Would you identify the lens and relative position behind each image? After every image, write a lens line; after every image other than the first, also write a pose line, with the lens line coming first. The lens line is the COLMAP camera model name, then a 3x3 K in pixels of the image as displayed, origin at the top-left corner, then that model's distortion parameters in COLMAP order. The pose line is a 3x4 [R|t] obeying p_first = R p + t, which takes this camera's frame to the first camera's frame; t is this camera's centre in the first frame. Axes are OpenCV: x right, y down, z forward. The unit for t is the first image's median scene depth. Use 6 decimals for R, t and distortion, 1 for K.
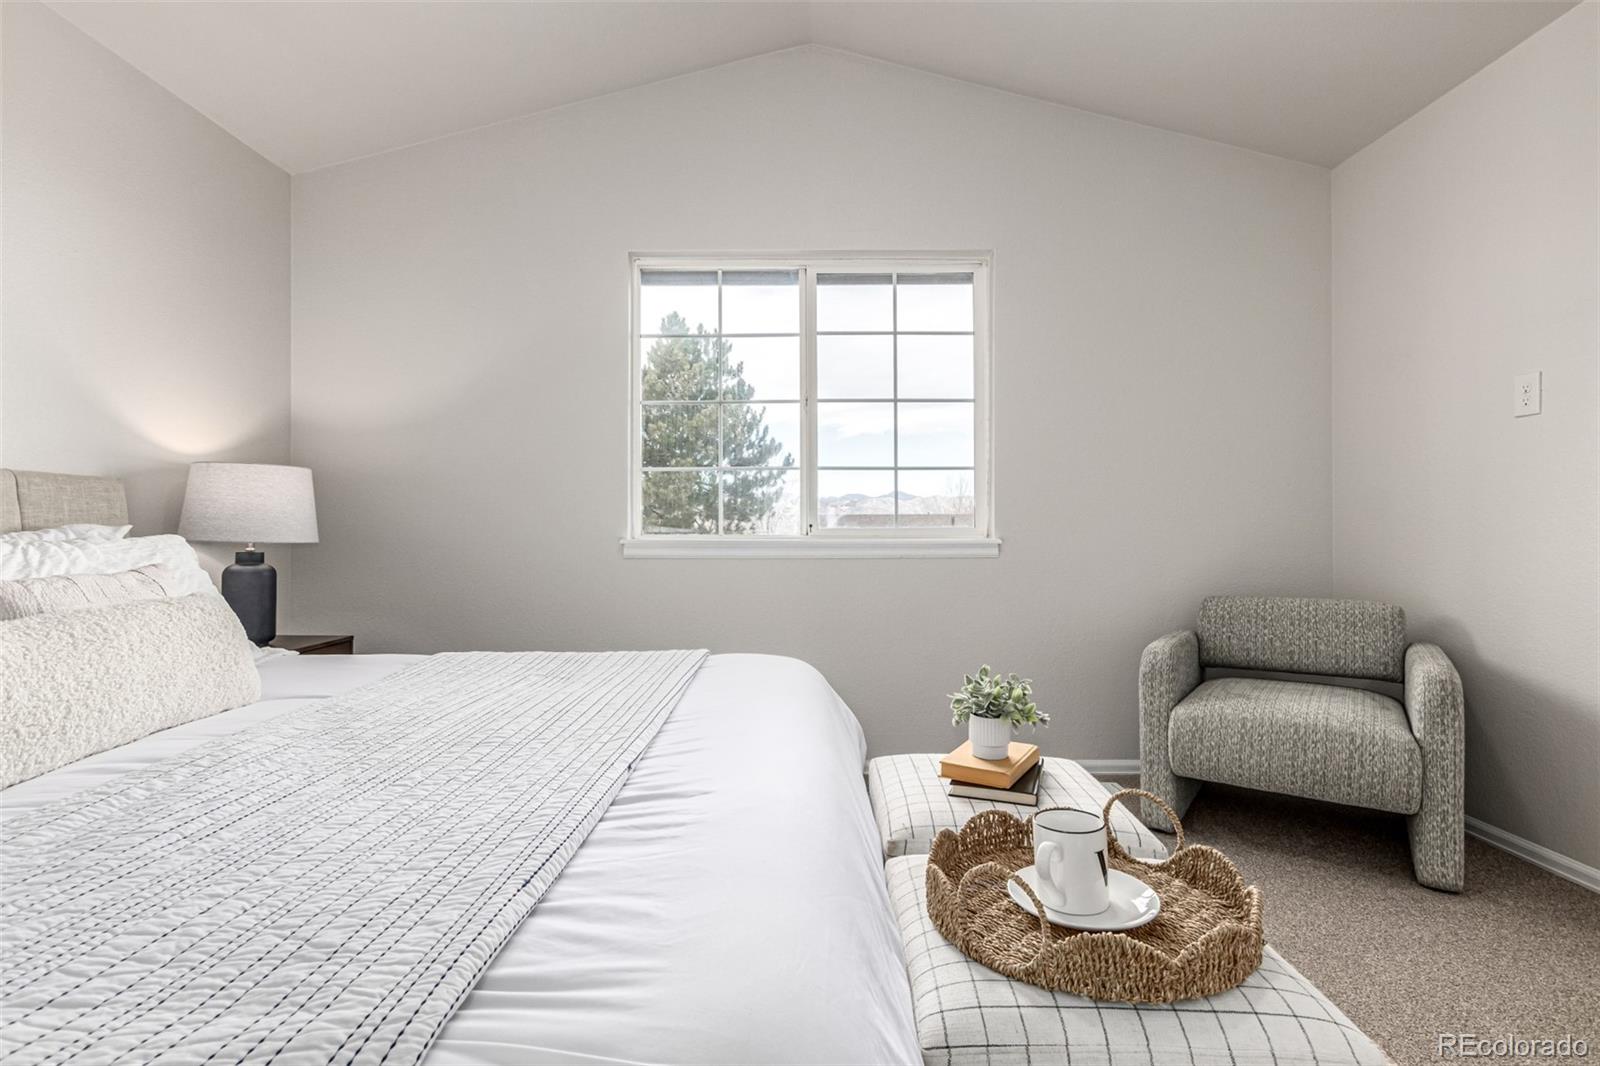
lens RADIAL K [[753.4, 0, 774.5], [0, 753.4, 534.6], [0, 0, 1]] dist [0.001711, 0.000444]
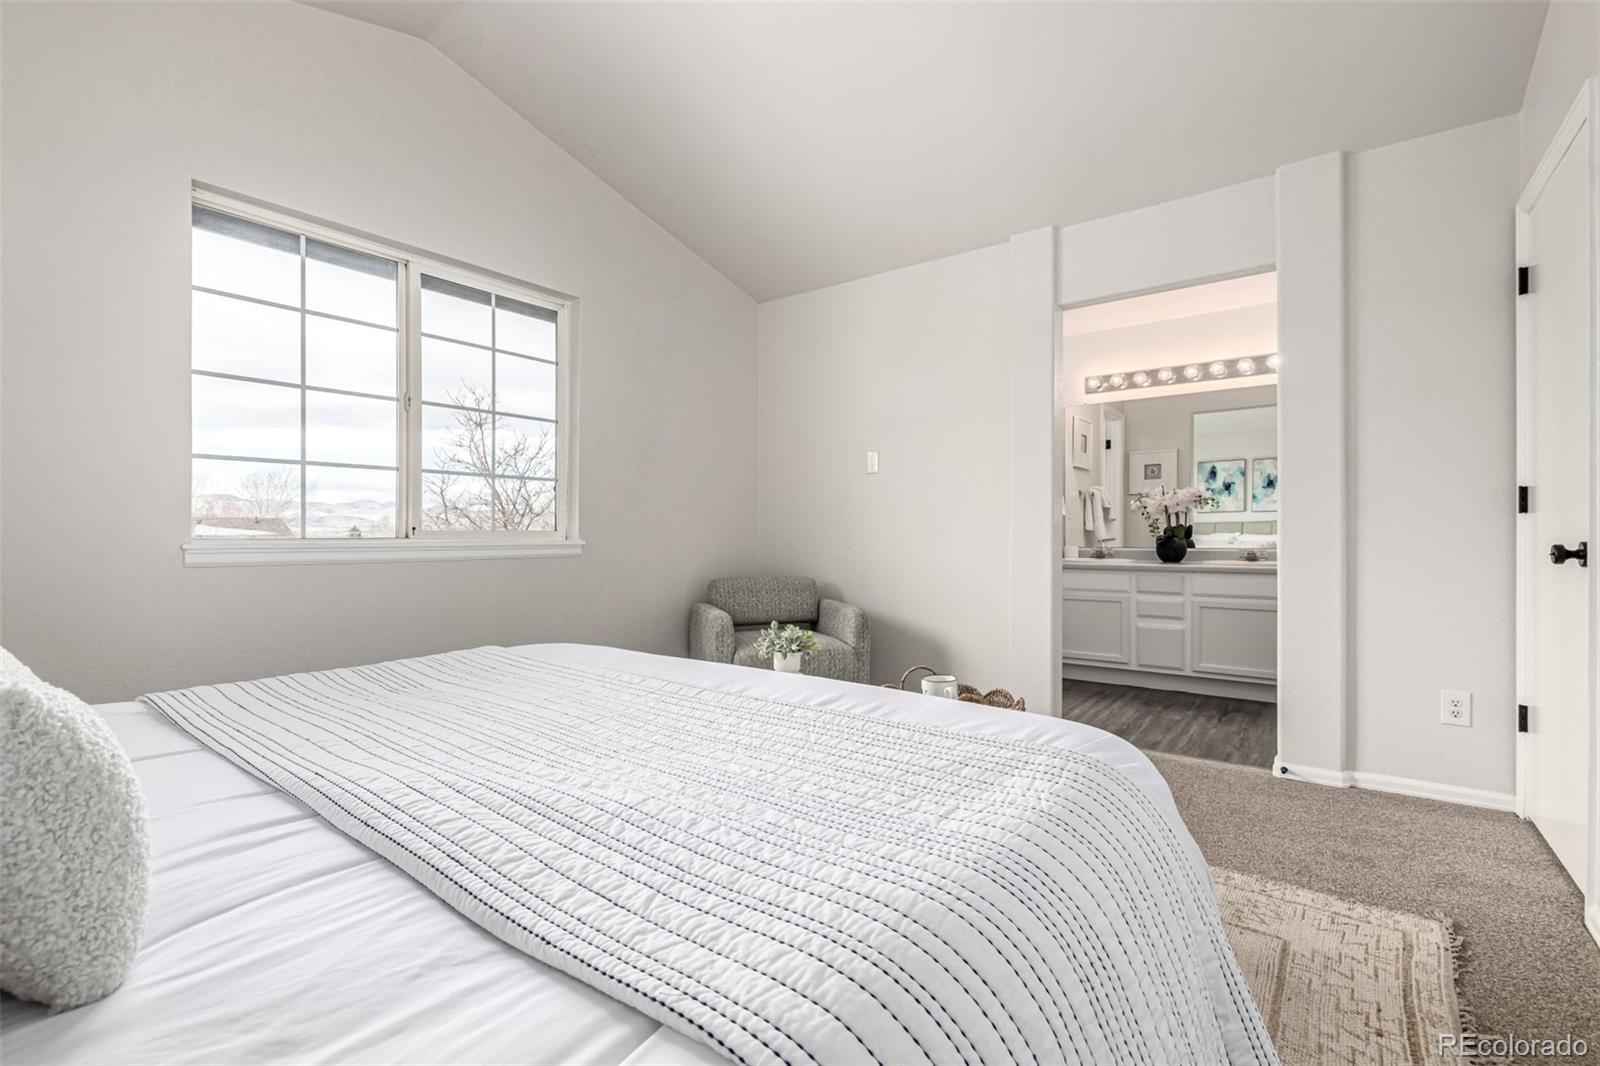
lens RADIAL K [[753.4, 0, 774.5], [0, 753.4, 534.6], [0, 0, 1]] dist [0.001711, 0.000444]
pose [[0.590051, -0.005016, 0.807351, -0.471809], [0.003983, 0.999987, 0.003302, -0.007050], [-0.807356, 0.001268, 0.590063, 0.043044]]
